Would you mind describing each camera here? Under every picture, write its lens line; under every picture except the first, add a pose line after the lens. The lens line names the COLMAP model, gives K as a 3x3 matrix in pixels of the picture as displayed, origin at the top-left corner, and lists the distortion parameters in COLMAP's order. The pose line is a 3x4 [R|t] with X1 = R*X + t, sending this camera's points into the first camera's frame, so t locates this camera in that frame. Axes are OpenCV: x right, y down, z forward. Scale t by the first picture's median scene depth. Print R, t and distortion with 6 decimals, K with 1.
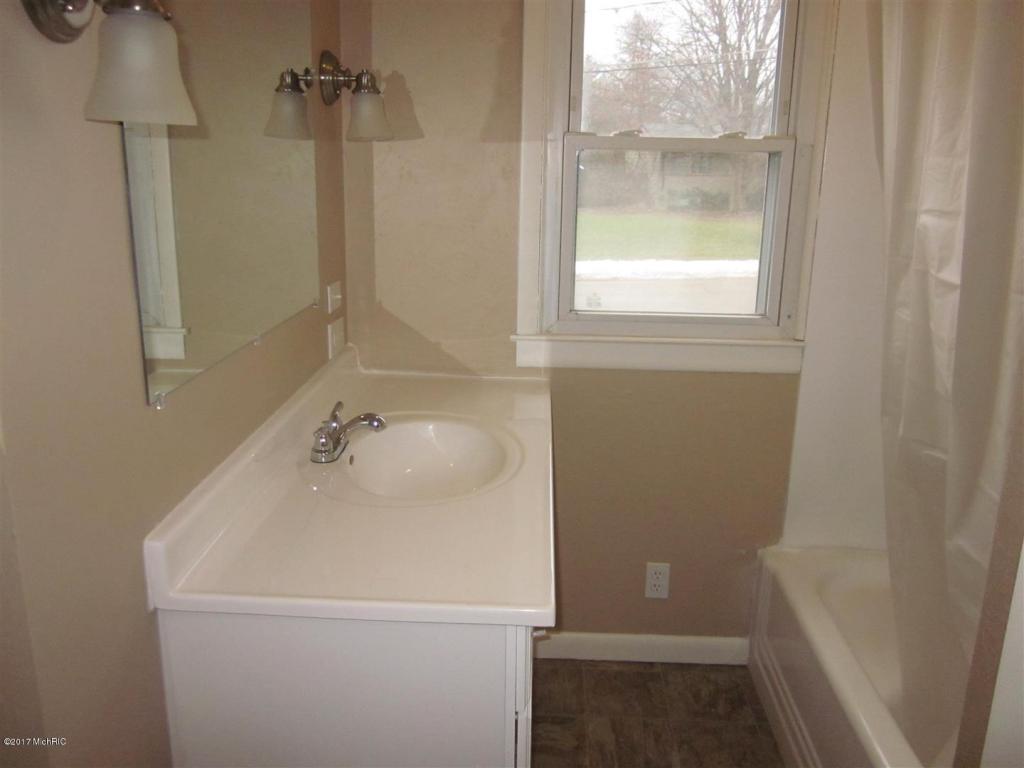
lens RADIAL K [[859.6, 0, 517.6], [0, 859.6, 381.1], [0, 0, 1]] dist [-0.018187, -0.009155]
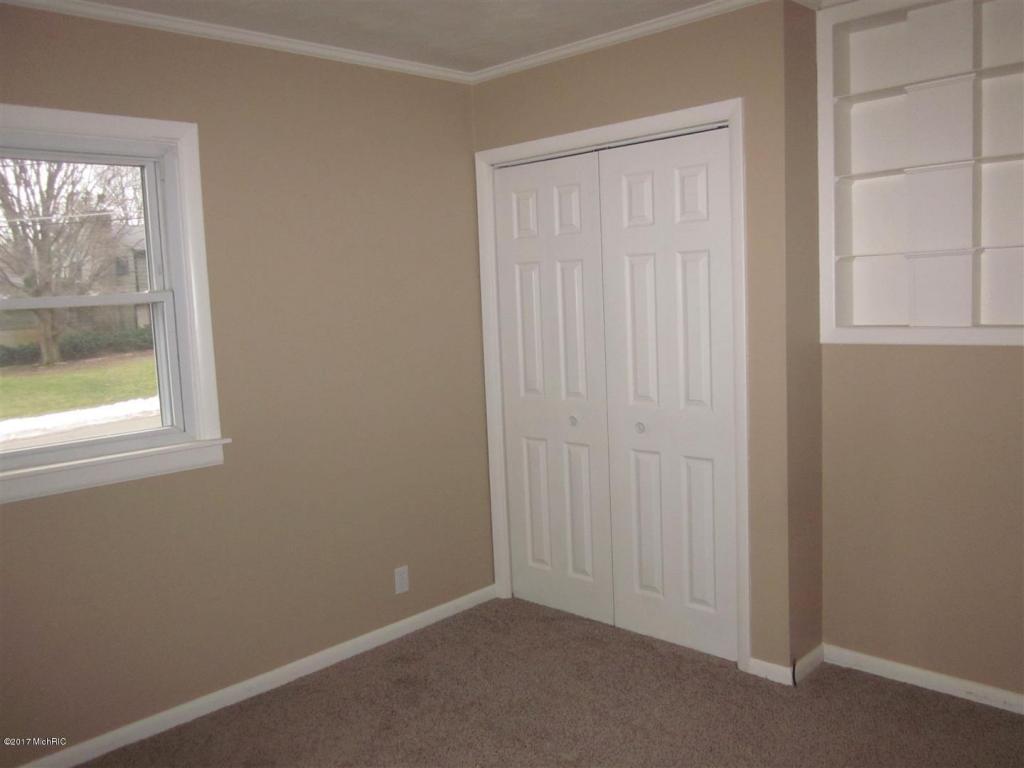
lens RADIAL K [[859.6, 0, 517.6], [0, 859.6, 381.1], [0, 0, 1]] dist [-0.018187, -0.009155]
pose [[0.694672, -0.129564, 0.707562, -0.101468], [0.239950, 0.969043, -0.058133, 0.004782], [-0.678126, 0.210163, 0.704256, -0.036718]]
